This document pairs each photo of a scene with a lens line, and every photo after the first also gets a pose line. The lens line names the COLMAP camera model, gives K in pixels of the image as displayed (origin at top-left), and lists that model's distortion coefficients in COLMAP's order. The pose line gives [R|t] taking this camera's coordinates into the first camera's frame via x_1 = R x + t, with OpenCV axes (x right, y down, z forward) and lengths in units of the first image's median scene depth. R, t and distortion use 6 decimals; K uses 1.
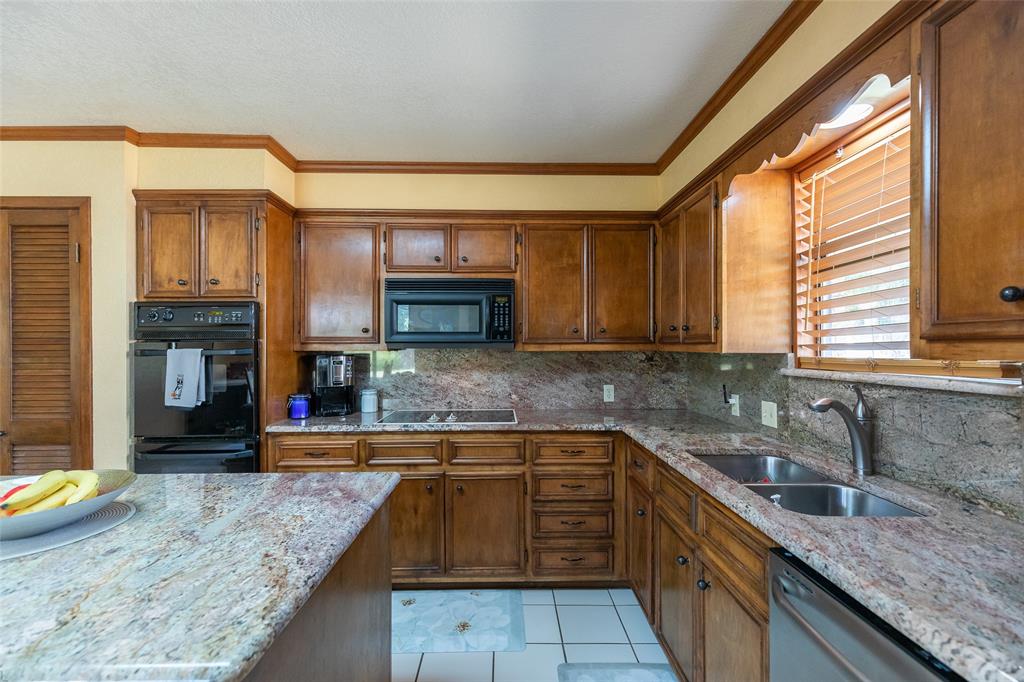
lens RADIAL K [[466.2, 0, 505.3], [0, 466.2, 339.9], [0, 0, 1]] dist [0.008180, -0.002429]
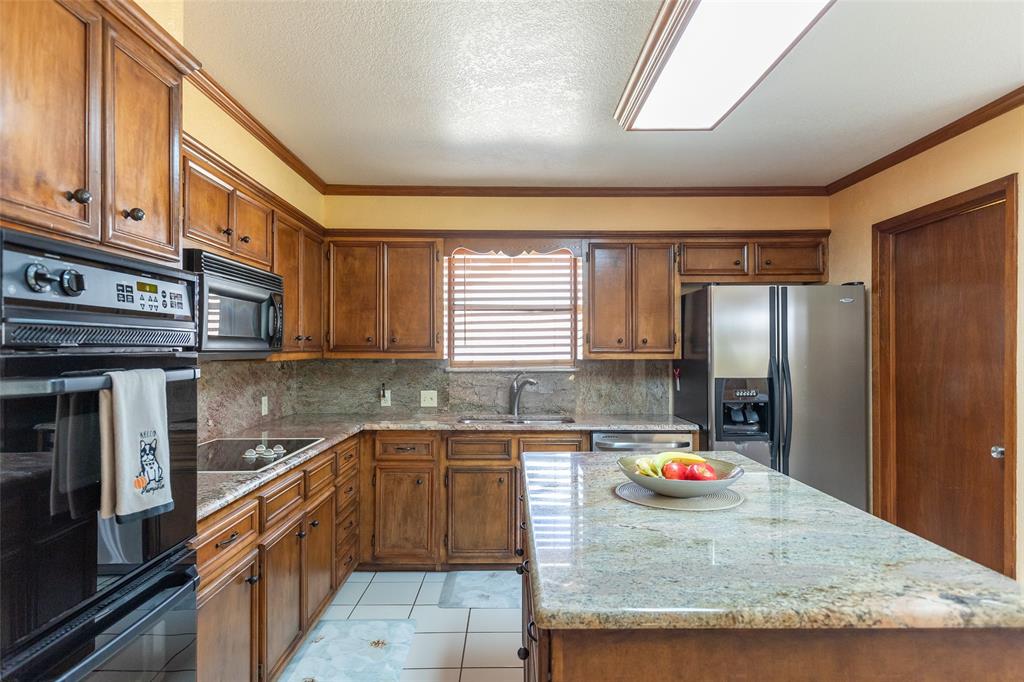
lens RADIAL K [[580.1, 0, 517.9], [0, 580.1, 344.0], [0, 0, 1]] dist [0.008997, 0.000488]
pose [[-0.008113, 0.009322, 0.999924, -1.163270], [-0.014852, 0.999845, -0.009442, -0.003865], [-0.999857, -0.014928, -0.007974, 0.645279]]
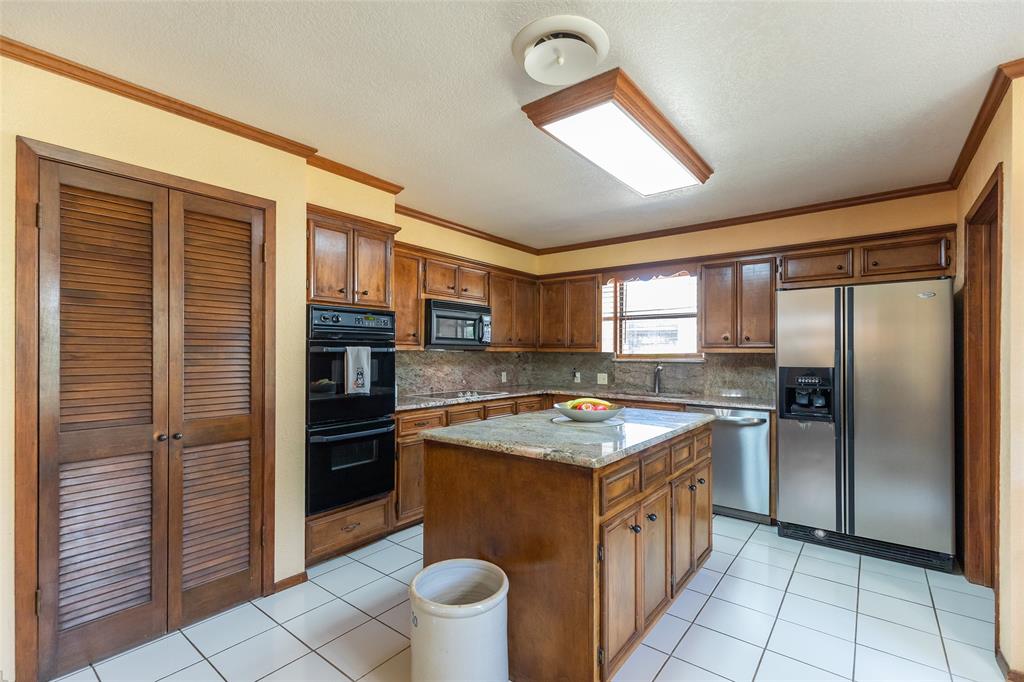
lens RADIAL K [[466.2, 0, 504.8], [0, 466.2, 349.0], [0, 0, 1]] dist [0.008180, -0.002429]
pose [[0.632120, 0.010705, 0.774796, -1.343783], [-0.016483, 0.999864, -0.000367, 0.018419], [-0.774695, -0.012539, 0.632211, -0.069372]]
